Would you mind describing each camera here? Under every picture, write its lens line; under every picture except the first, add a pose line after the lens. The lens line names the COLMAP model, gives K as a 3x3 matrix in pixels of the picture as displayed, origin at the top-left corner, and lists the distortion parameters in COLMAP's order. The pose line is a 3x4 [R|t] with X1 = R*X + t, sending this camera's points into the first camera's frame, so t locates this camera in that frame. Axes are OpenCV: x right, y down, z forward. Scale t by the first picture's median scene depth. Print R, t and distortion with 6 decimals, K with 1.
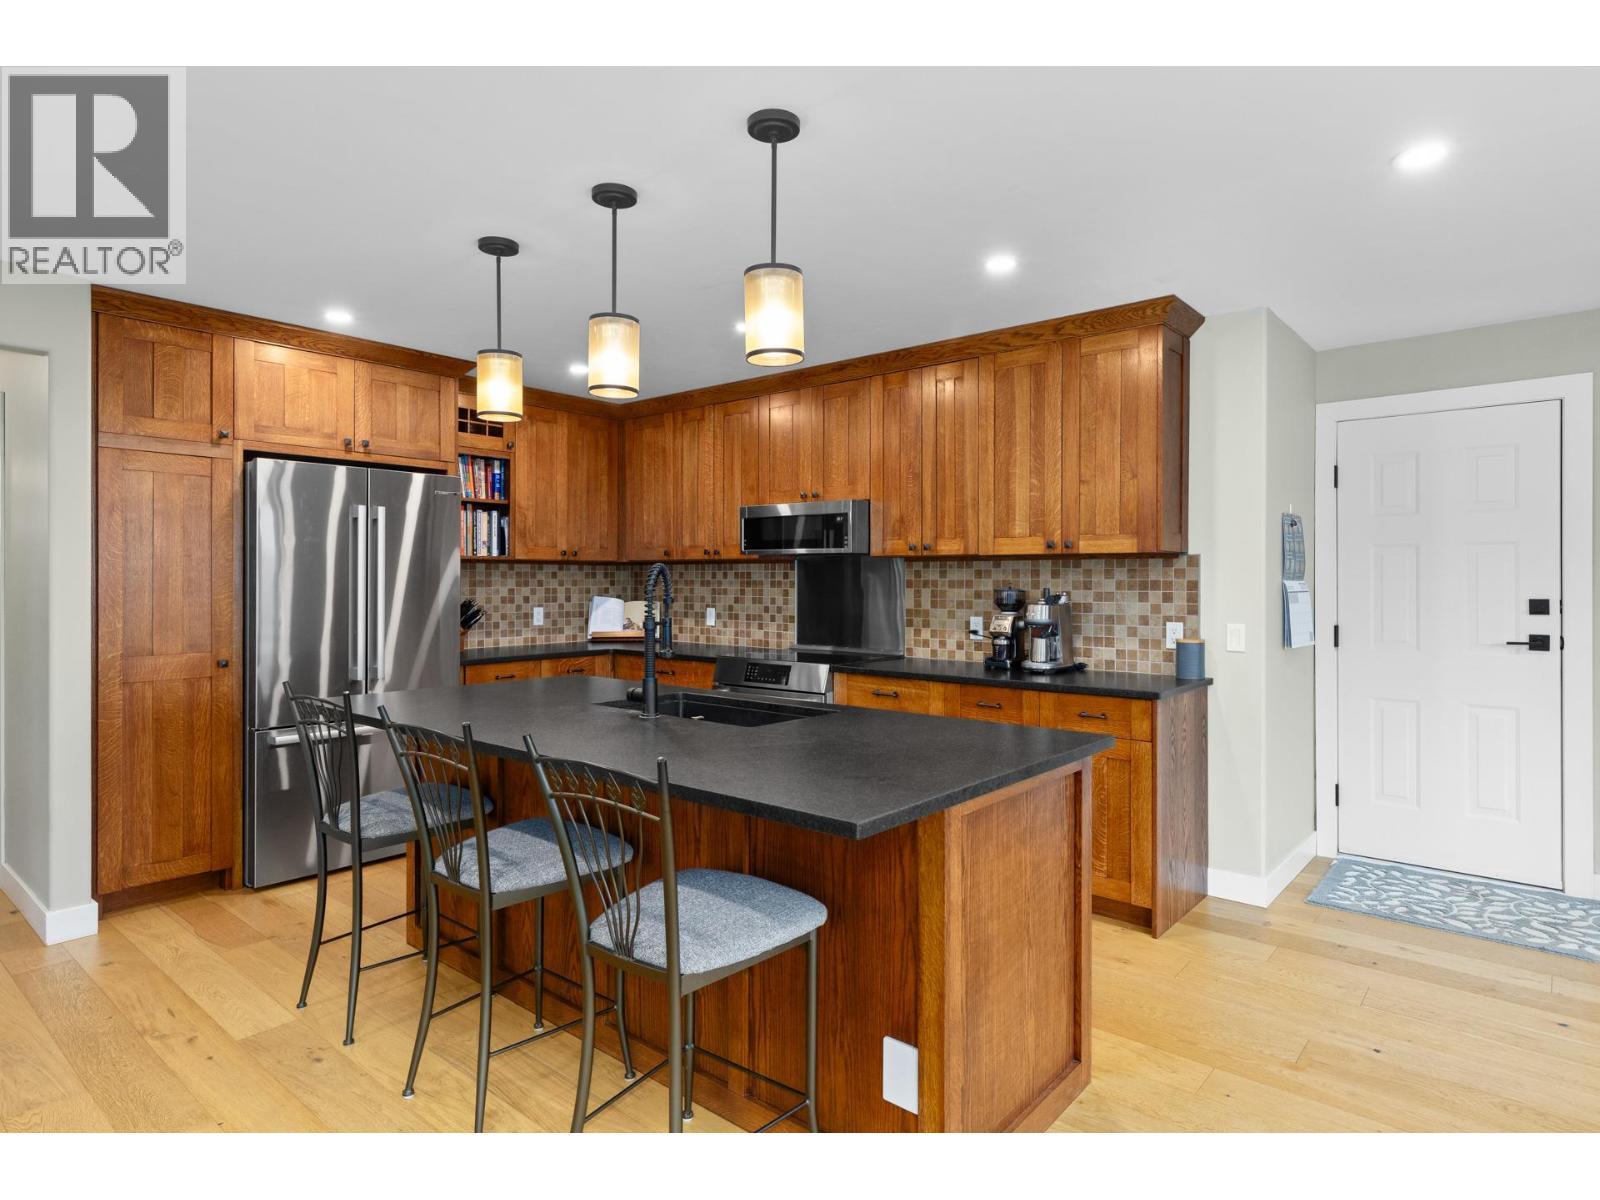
lens RADIAL K [[905.9, 0, 807.6], [0, 905.9, 578.4], [0, 0, 1]] dist [0.003130, 0.000024]
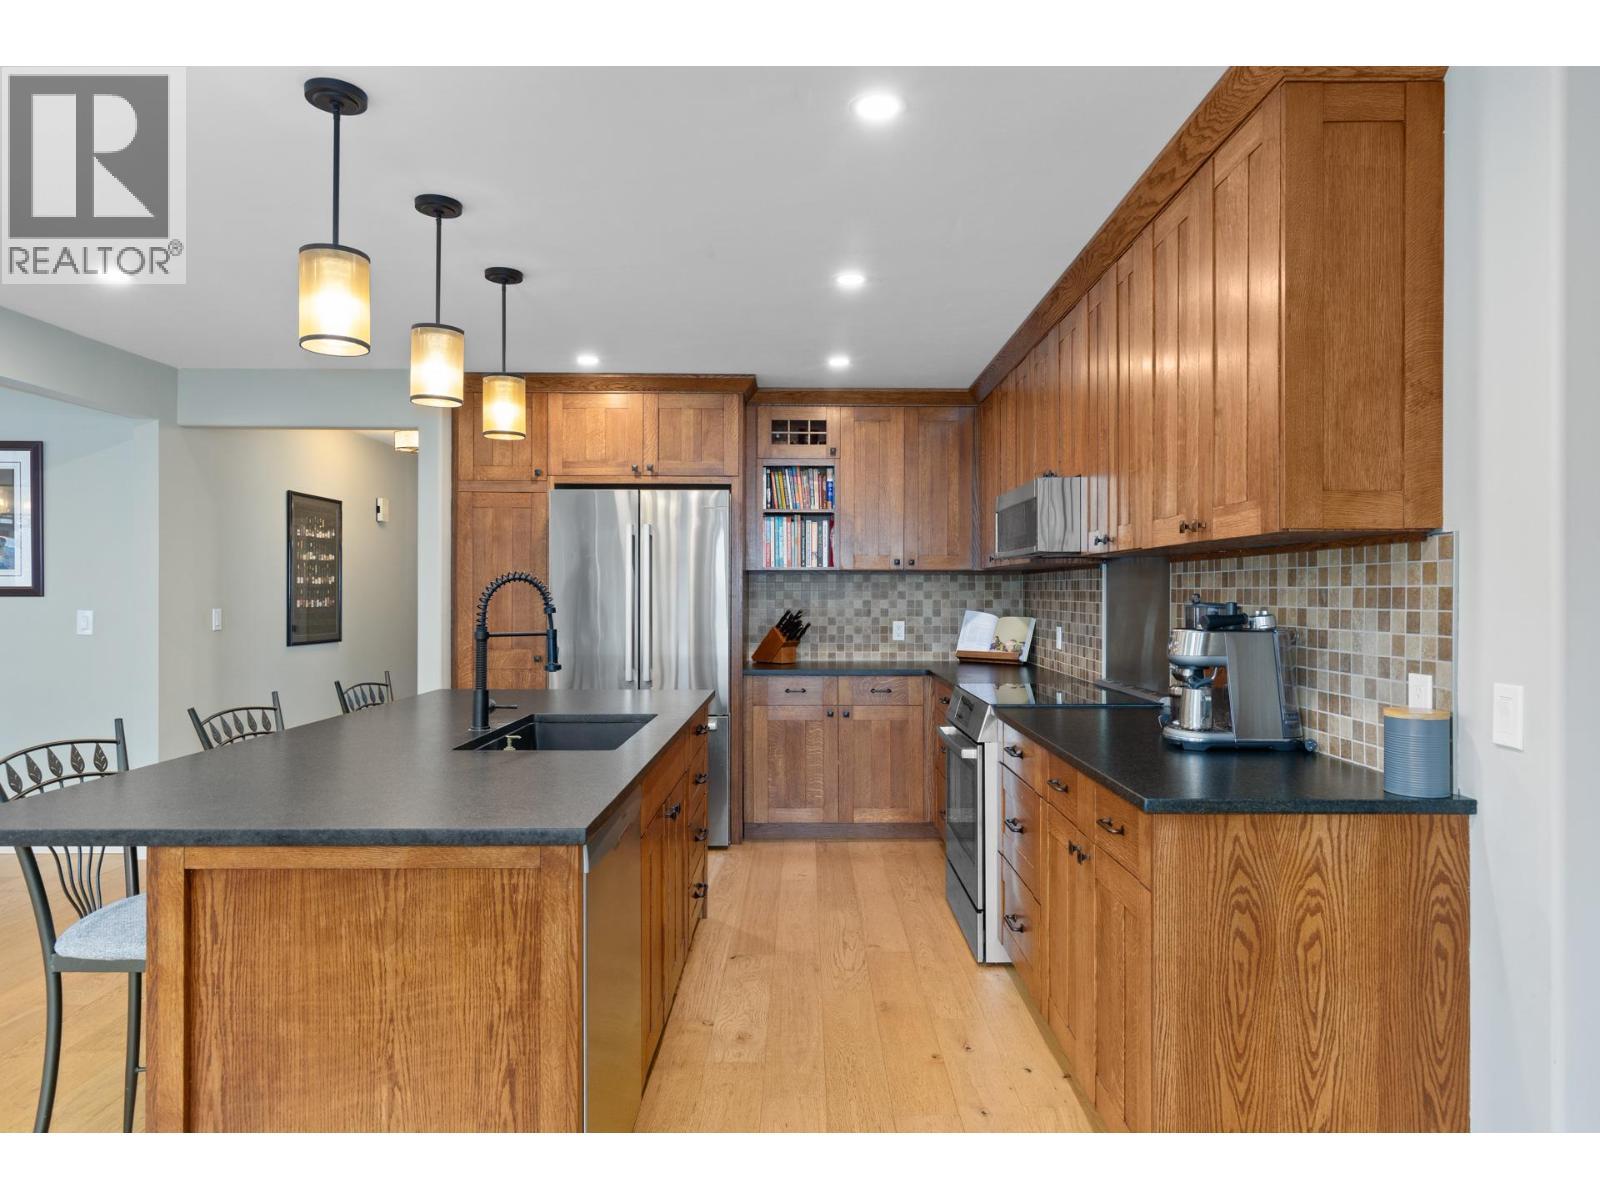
lens RADIAL K [[973.7, 0, 803.2], [0, 973.7, 594.3], [0, 0, 1]] dist [0.003661, 0.000470]
pose [[0.647056, 0.000139, -0.762443, 0.497344], [0.000760, 0.999999, 0.000827, 0.004370], [0.762442, -0.001115, 0.647055, 0.348664]]
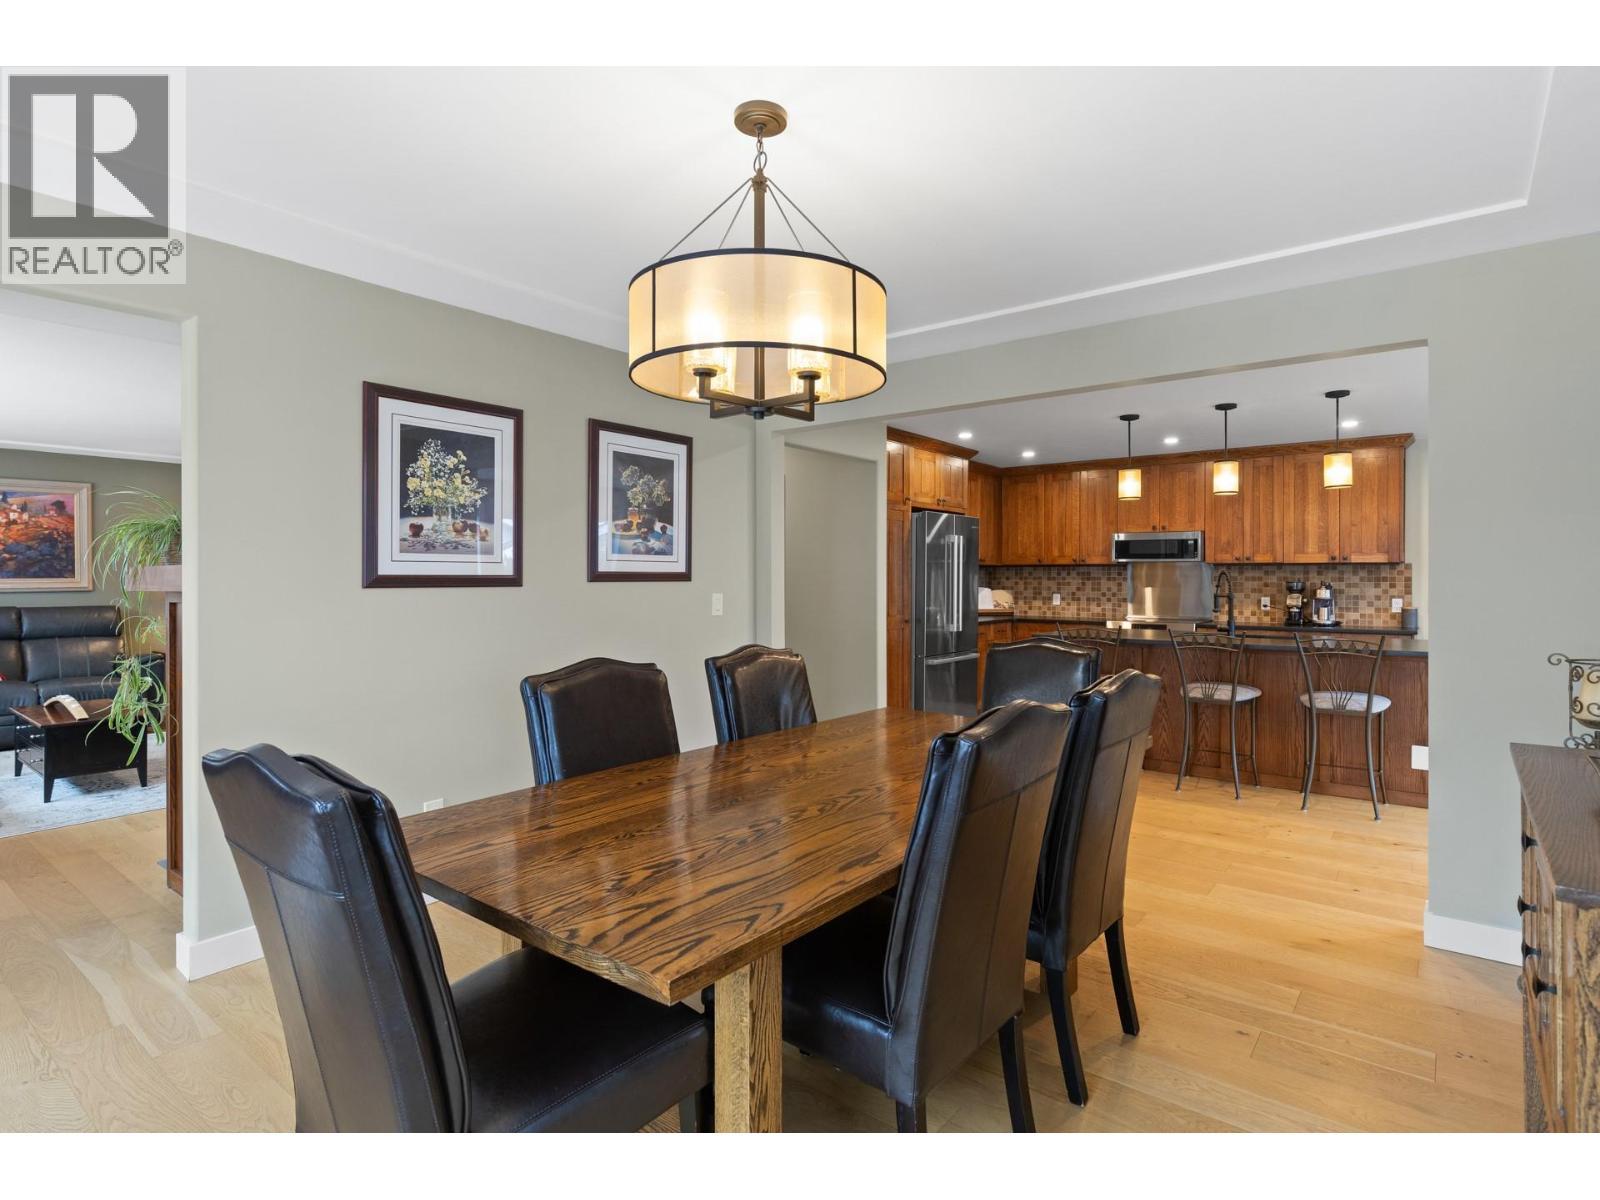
lens RADIAL K [[845.8, 0, 813.3], [0, 845.8, 572.9], [0, 0, 1]] dist [0.000889, -0.000070]
pose [[0.998587, 0.000382, 0.053141, -0.775898], [-0.000186, 0.999993, -0.003692, 0.000903], [-0.053142, 0.003677, 0.998580, -0.603976]]
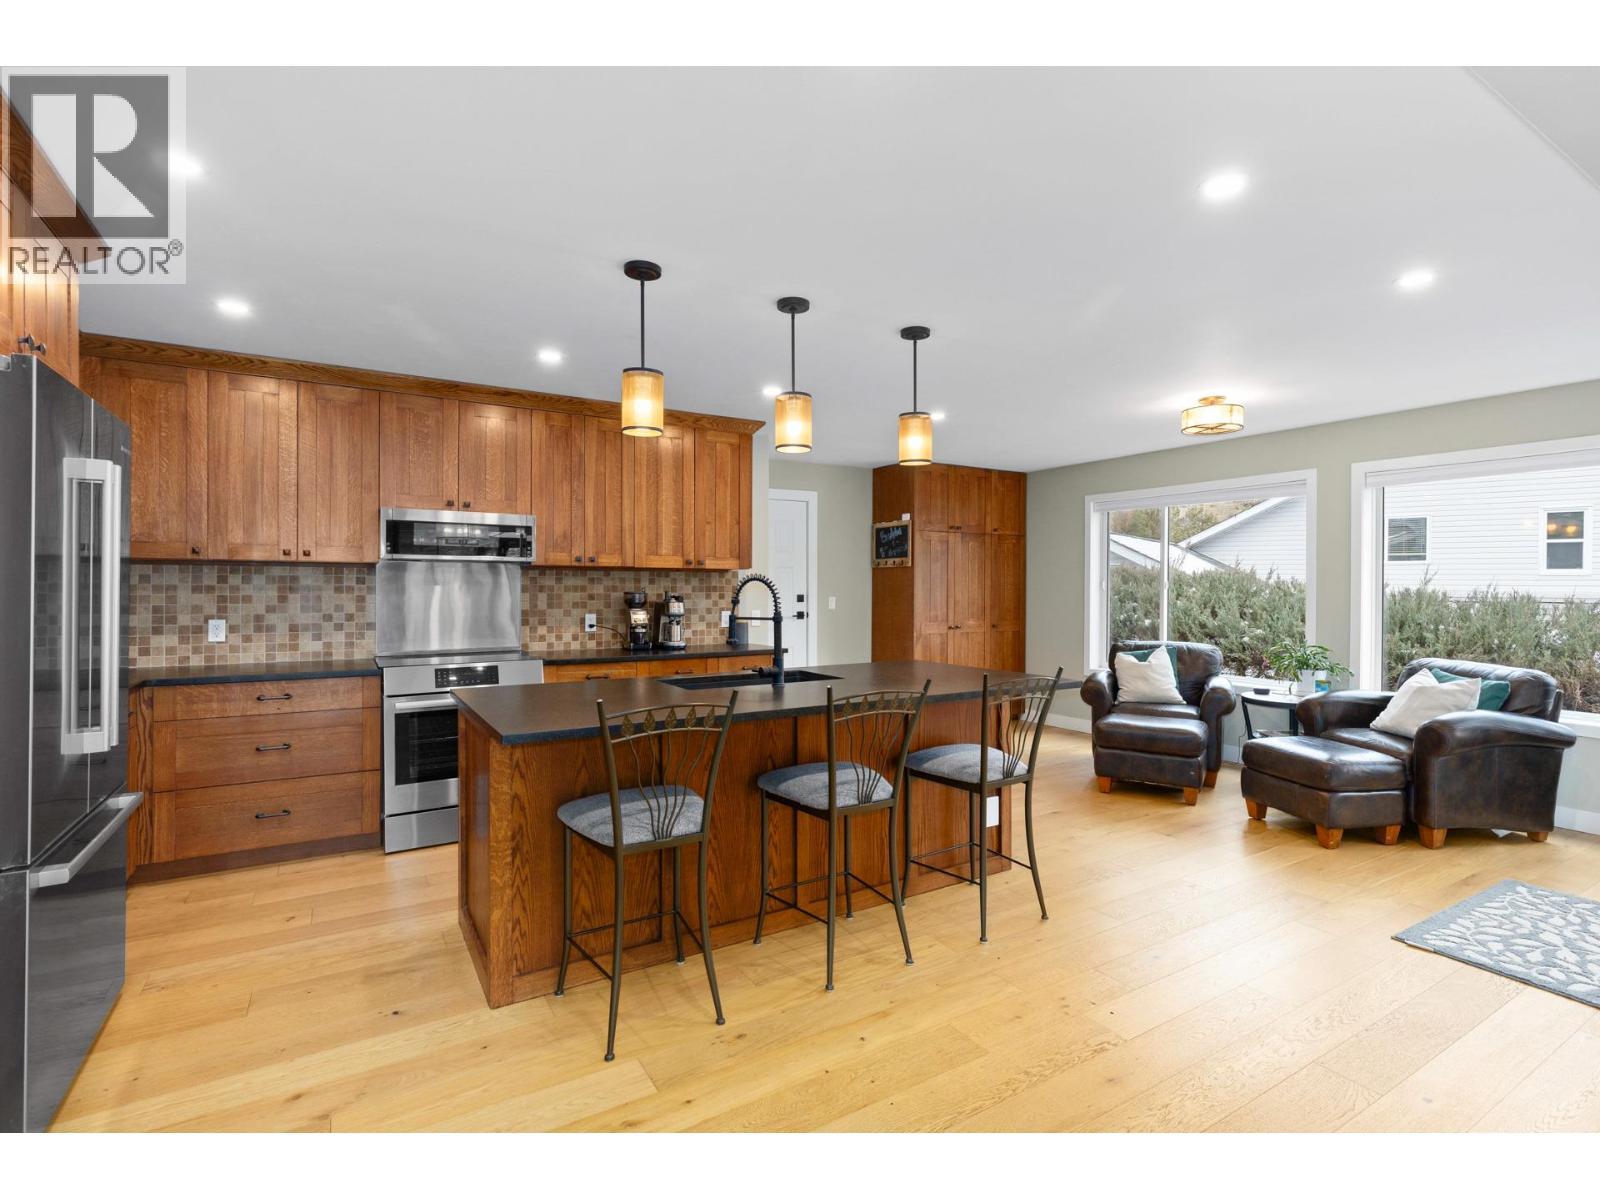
lens RADIAL K [[755.2, 0, 803.1], [0, 755.2, 589.1], [0, 0, 1]] dist [0.000559, -0.000663]
pose [[0.309212, -0.003129, 0.950988, -0.731474], [-0.002406, 0.999989, 0.004072, 0.001777], [-0.950990, -0.003548, 0.309201, 0.370666]]
